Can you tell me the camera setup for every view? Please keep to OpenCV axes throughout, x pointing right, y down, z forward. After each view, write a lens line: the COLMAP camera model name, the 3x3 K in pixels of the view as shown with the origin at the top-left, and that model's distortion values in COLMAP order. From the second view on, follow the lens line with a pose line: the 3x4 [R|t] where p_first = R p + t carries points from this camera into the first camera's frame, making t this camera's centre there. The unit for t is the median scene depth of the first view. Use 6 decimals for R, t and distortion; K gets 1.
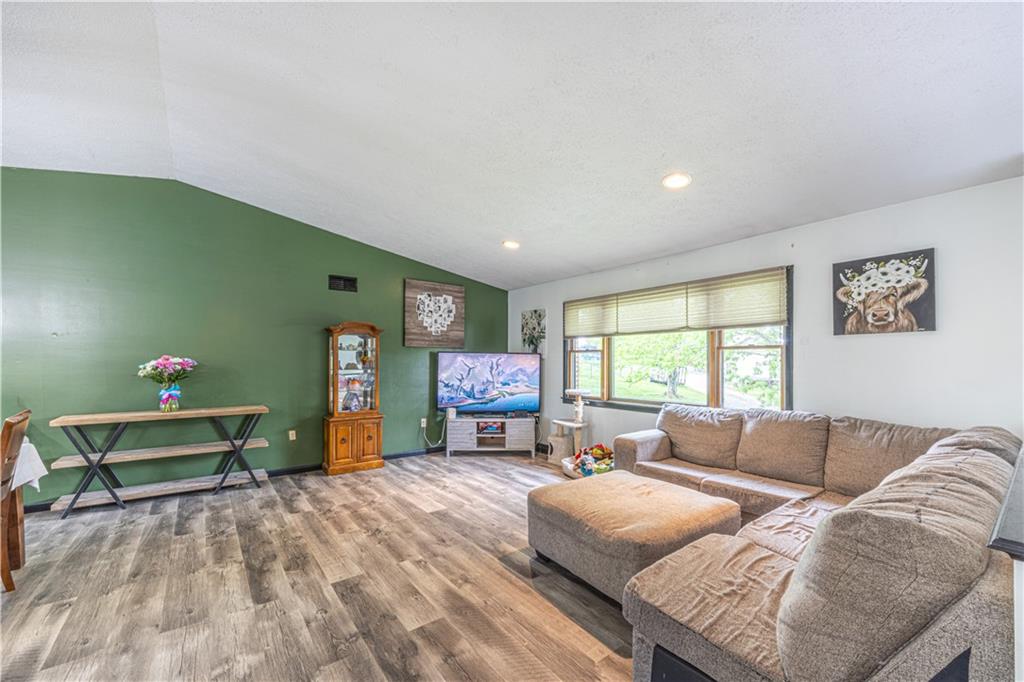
lens RADIAL K [[414.9, 0, 517.8], [0, 414.9, 358.4], [0, 0, 1]] dist [-0.000719, -0.000133]
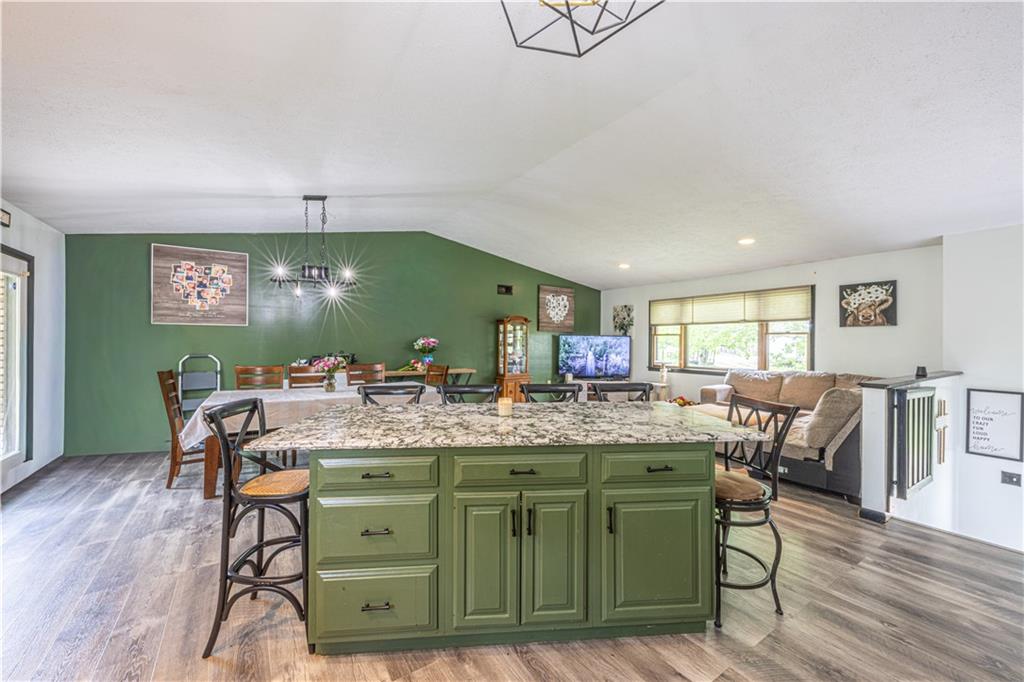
lens RADIAL K [[400.5, 0, 512.0], [0, 400.5, 341.0], [0, 0, 1]] dist [-0.000324, 0.000017]
pose [[0.997287, 0.004498, -0.073471, -0.356451], [-0.004144, 0.999979, 0.004968, -0.000807], [0.073492, -0.004650, 0.997285, -0.573222]]
